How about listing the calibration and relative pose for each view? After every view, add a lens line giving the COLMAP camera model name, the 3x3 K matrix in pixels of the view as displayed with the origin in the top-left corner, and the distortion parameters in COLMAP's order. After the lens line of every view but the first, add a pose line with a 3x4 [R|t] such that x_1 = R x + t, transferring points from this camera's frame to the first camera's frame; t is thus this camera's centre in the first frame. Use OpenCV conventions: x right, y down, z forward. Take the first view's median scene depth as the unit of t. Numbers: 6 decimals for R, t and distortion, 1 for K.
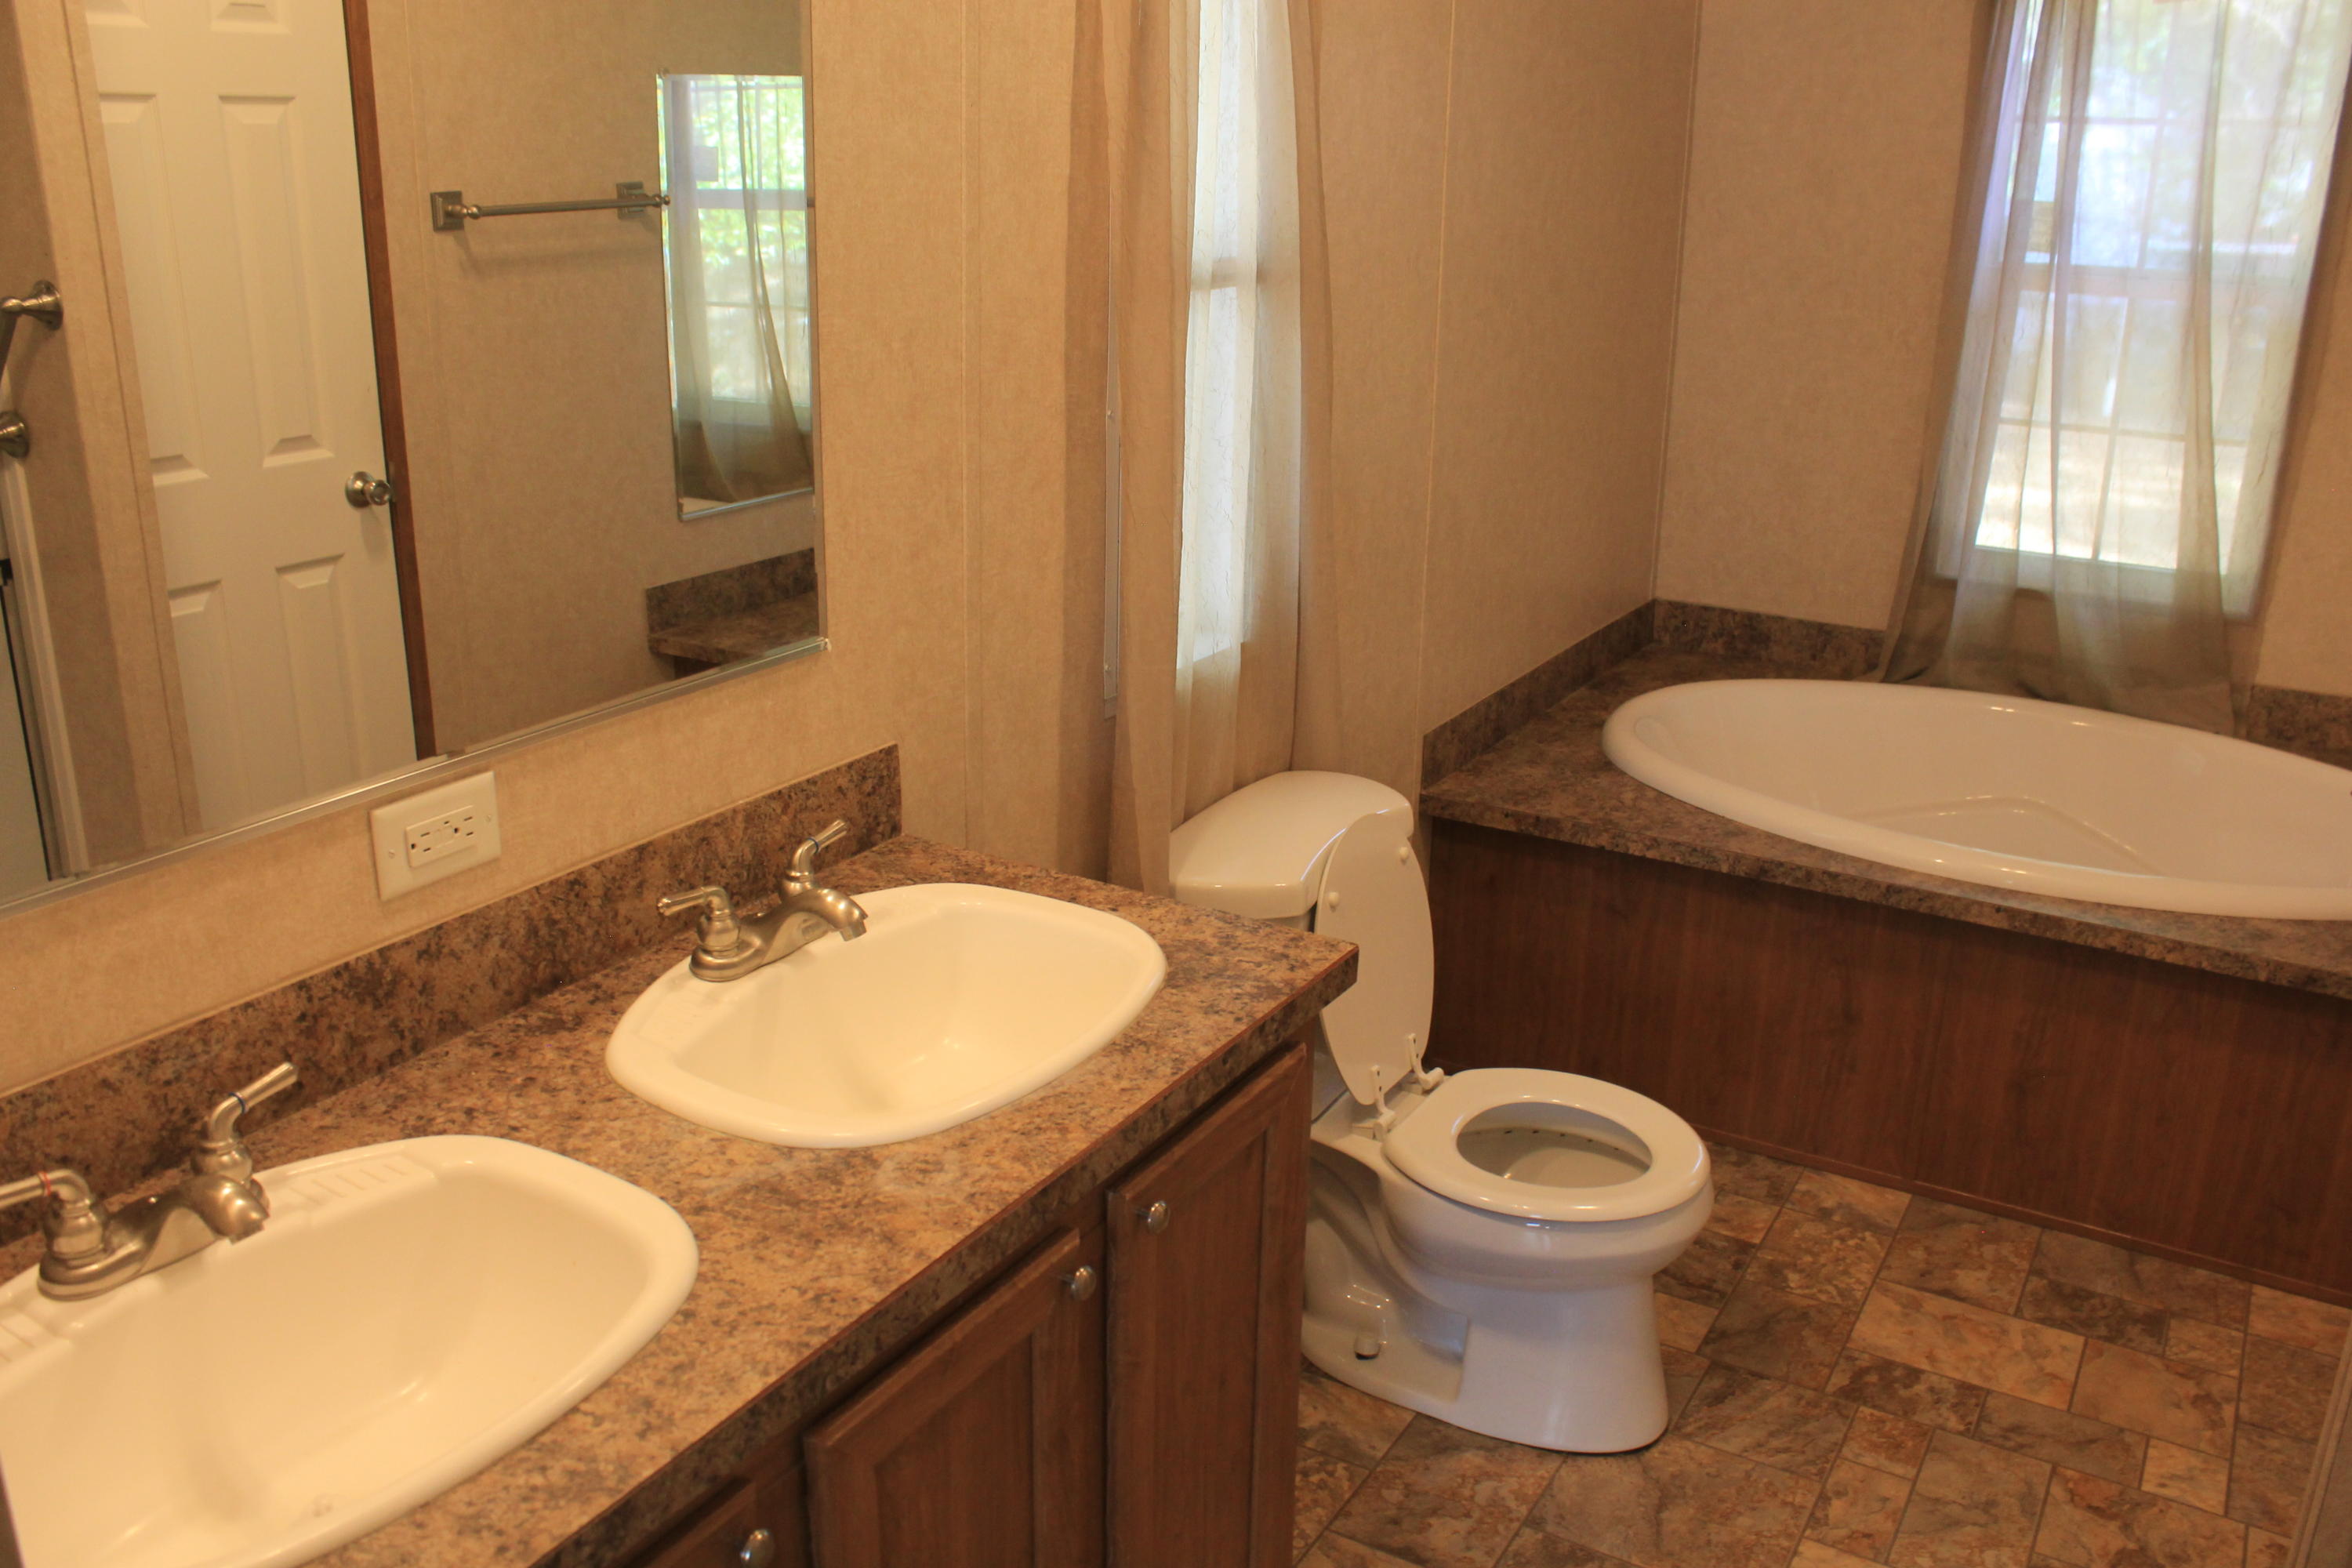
lens RADIAL K [[1945.9, 0, 1187.4], [0, 1945.9, 797.3], [0, 0, 1]] dist [-0.167314, 0.147767]
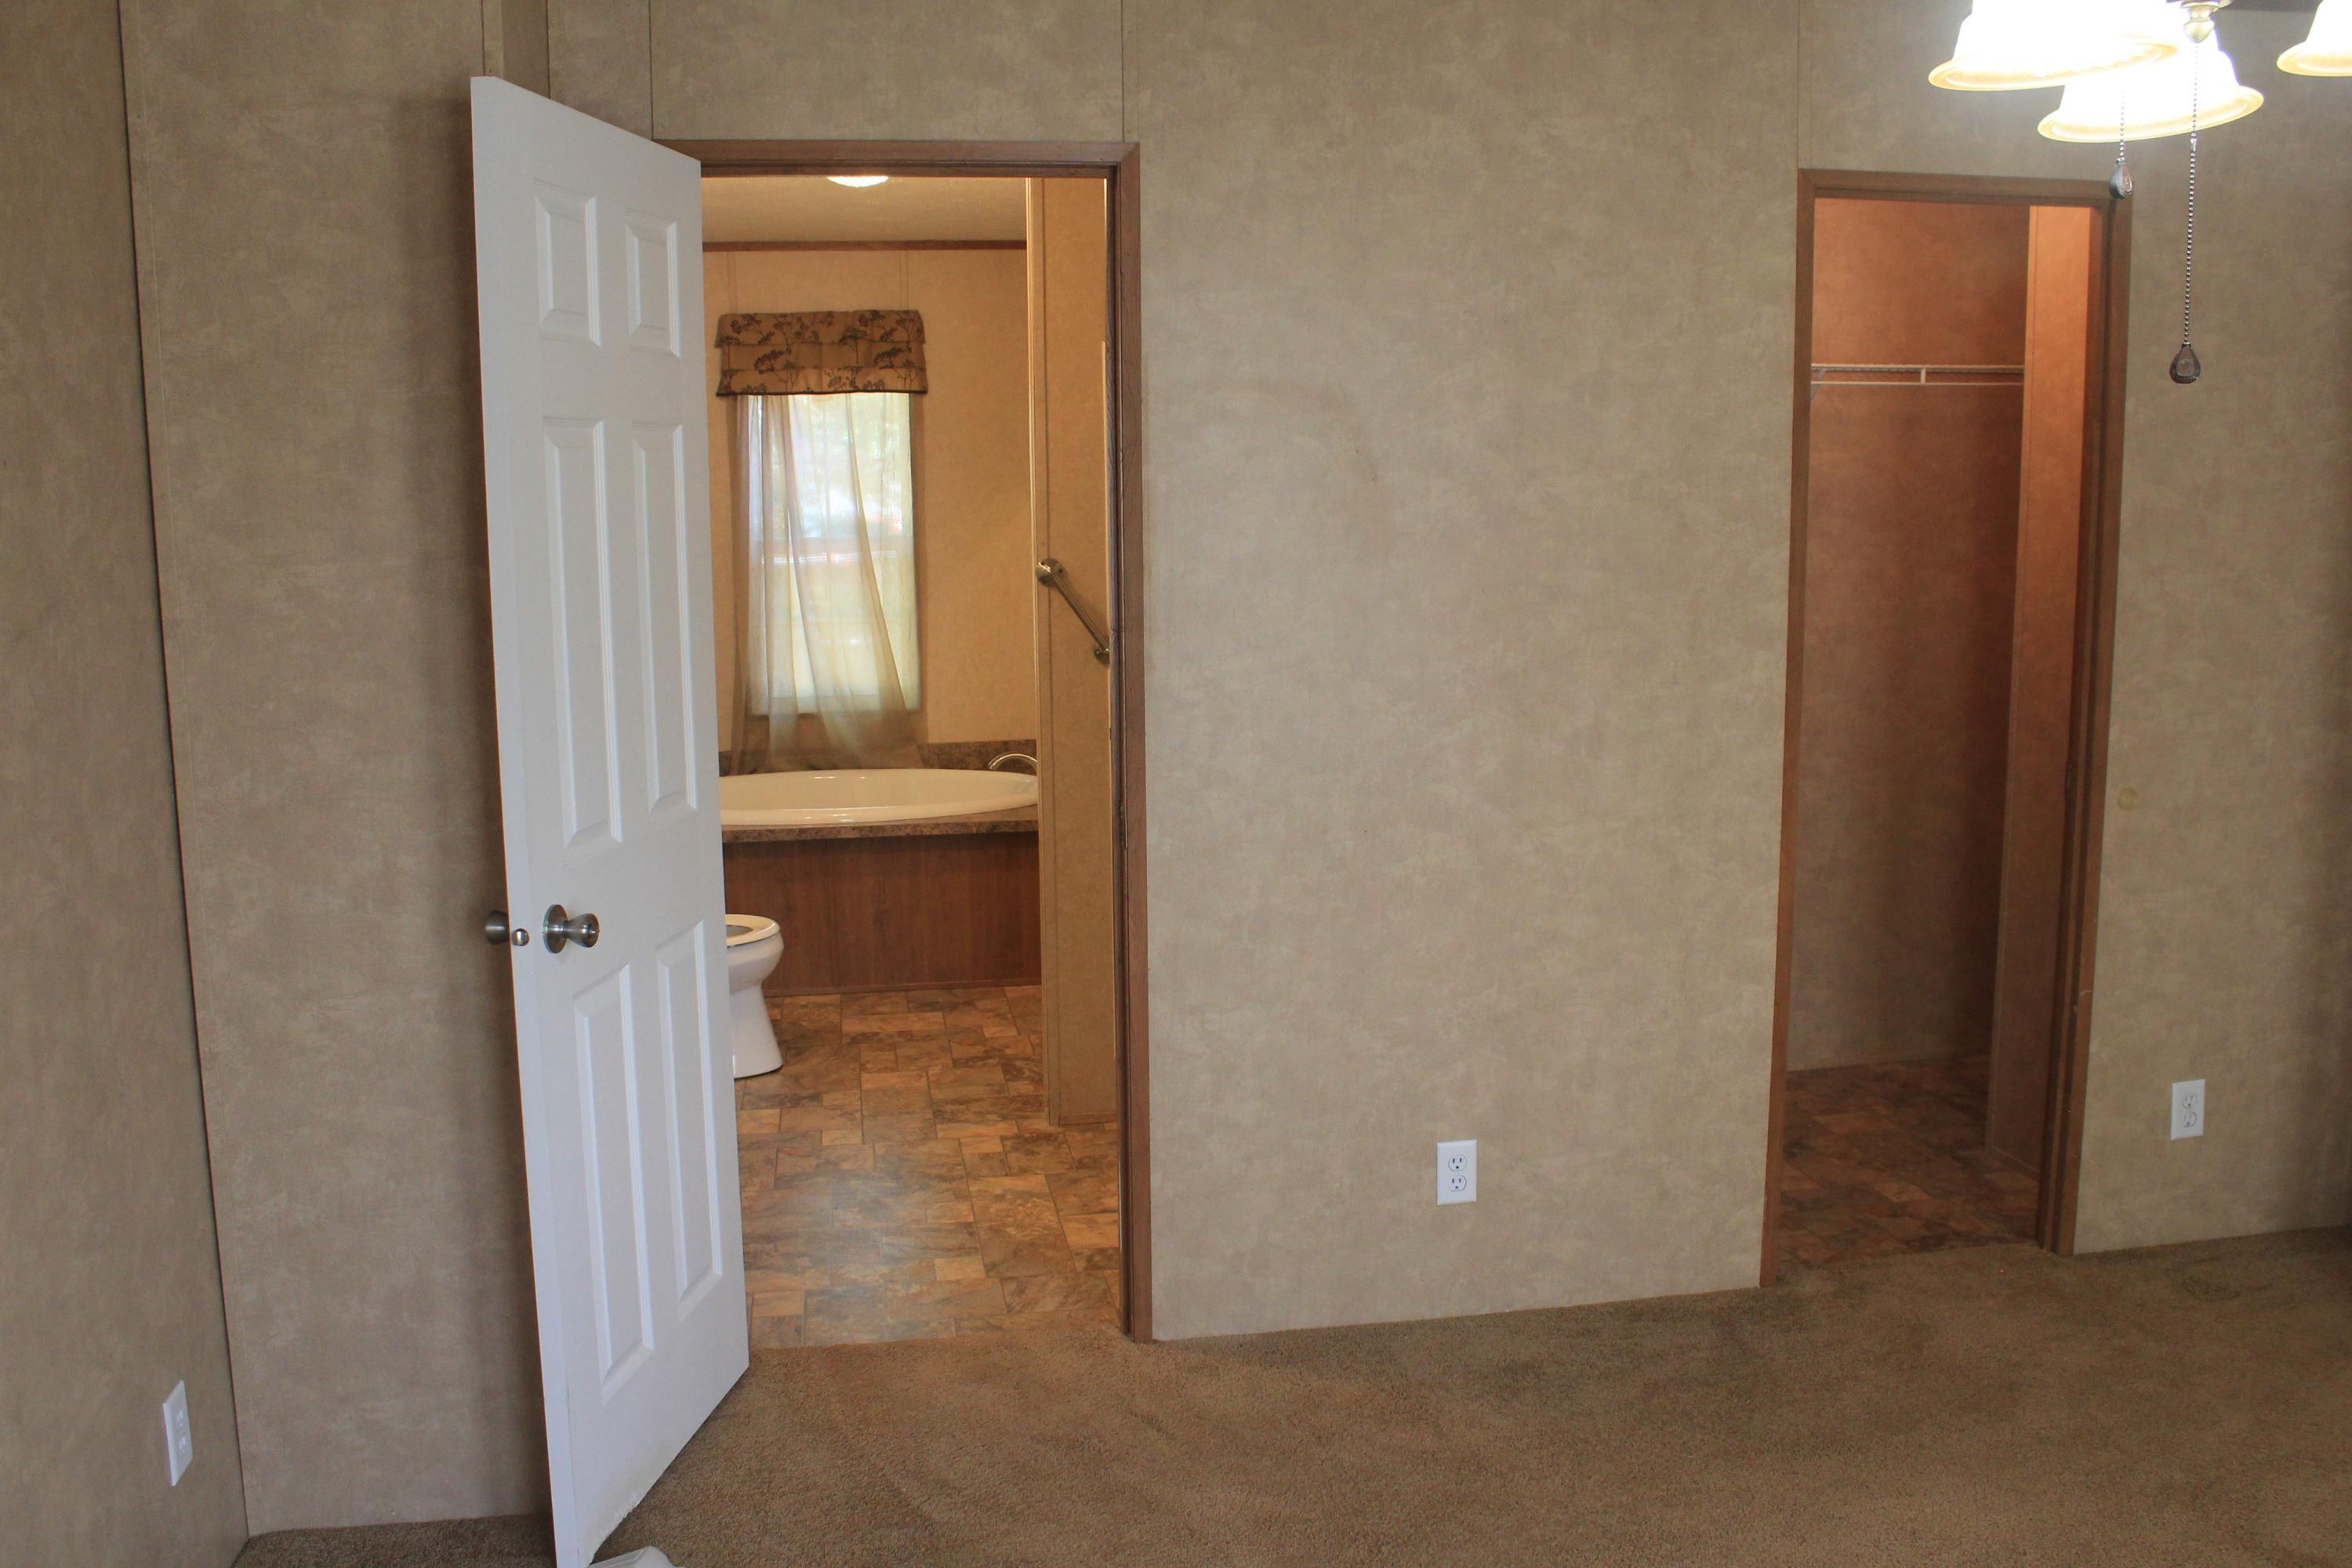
lens RADIAL K [[1945.9, 0, 1187.4], [0, 1945.9, 797.3], [0, 0, 1]] dist [-0.167314, 0.147767]
pose [[0.757627, -0.120475, 0.641473, -0.700959], [0.233977, 0.967627, -0.094614, 0.337419], [-0.609308, 0.221772, 0.761289, -0.906876]]
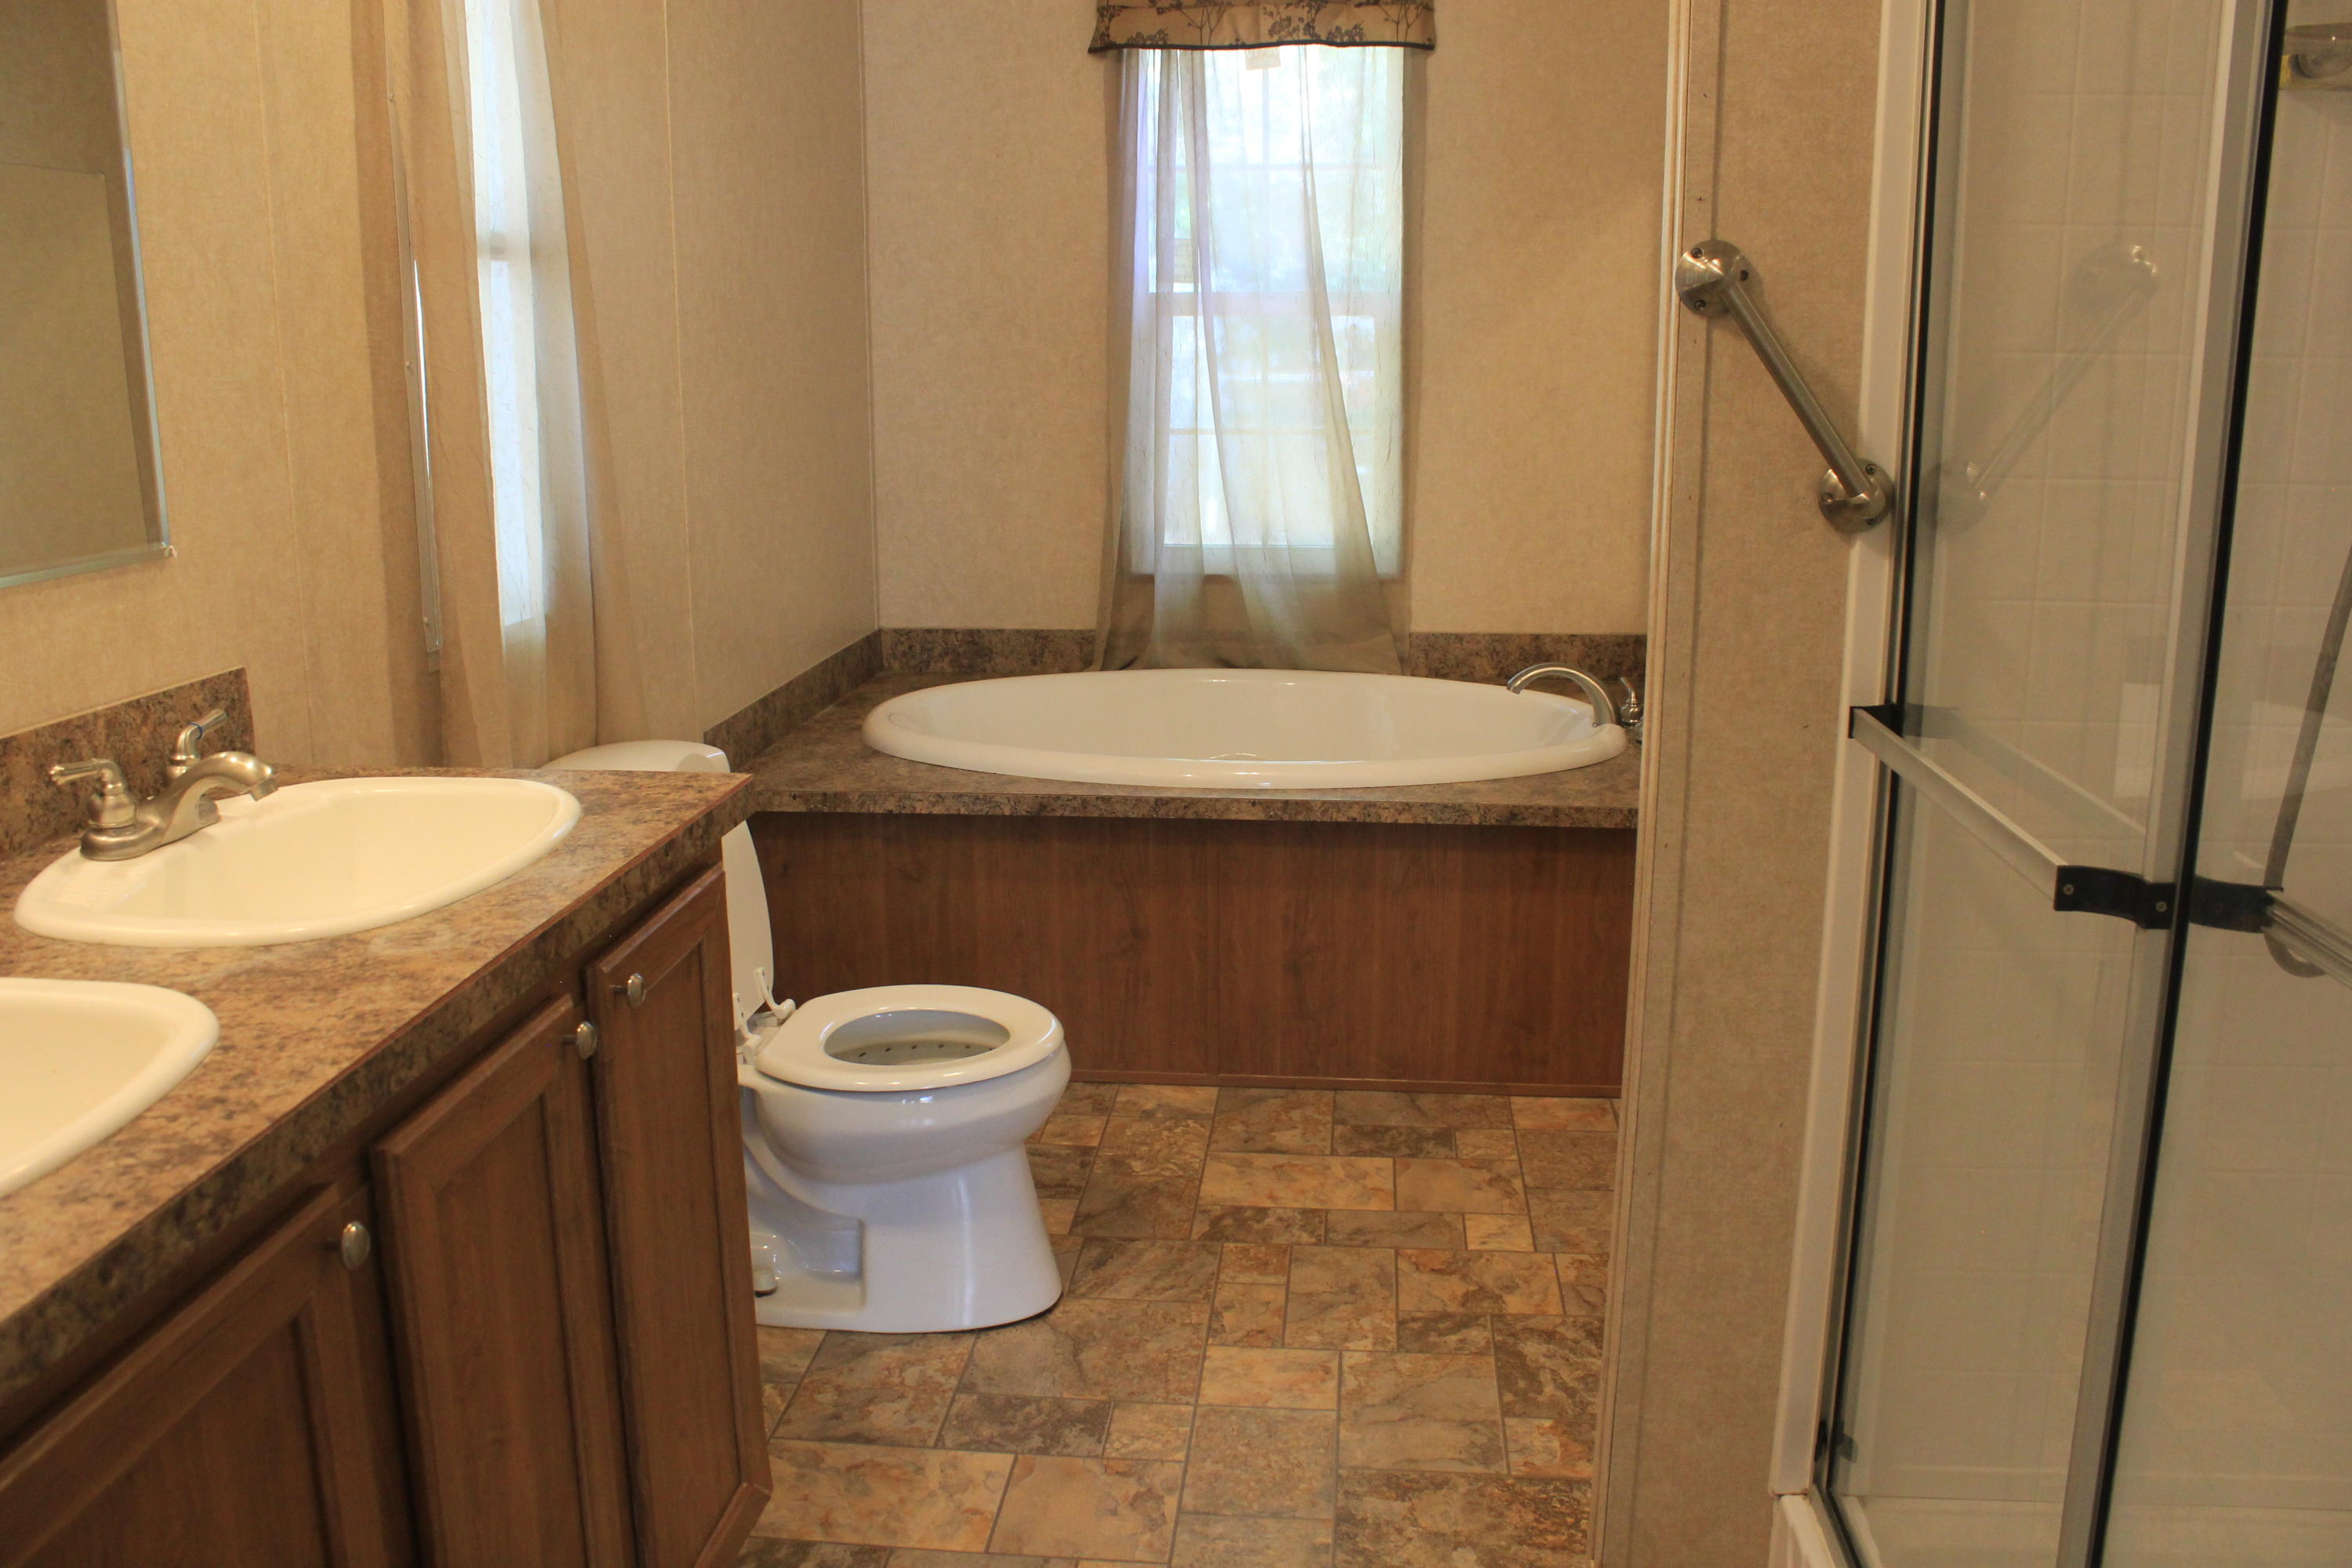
lens RADIAL K [[1945.9, 0, 1187.4], [0, 1945.9, 797.3], [0, 0, 1]] dist [-0.167314, 0.147767]
pose [[0.902119, -0.116588, 0.415438, -0.094337], [0.155496, 0.985954, -0.060961, 0.130010], [-0.402496, 0.119592, 0.907576, -0.035384]]
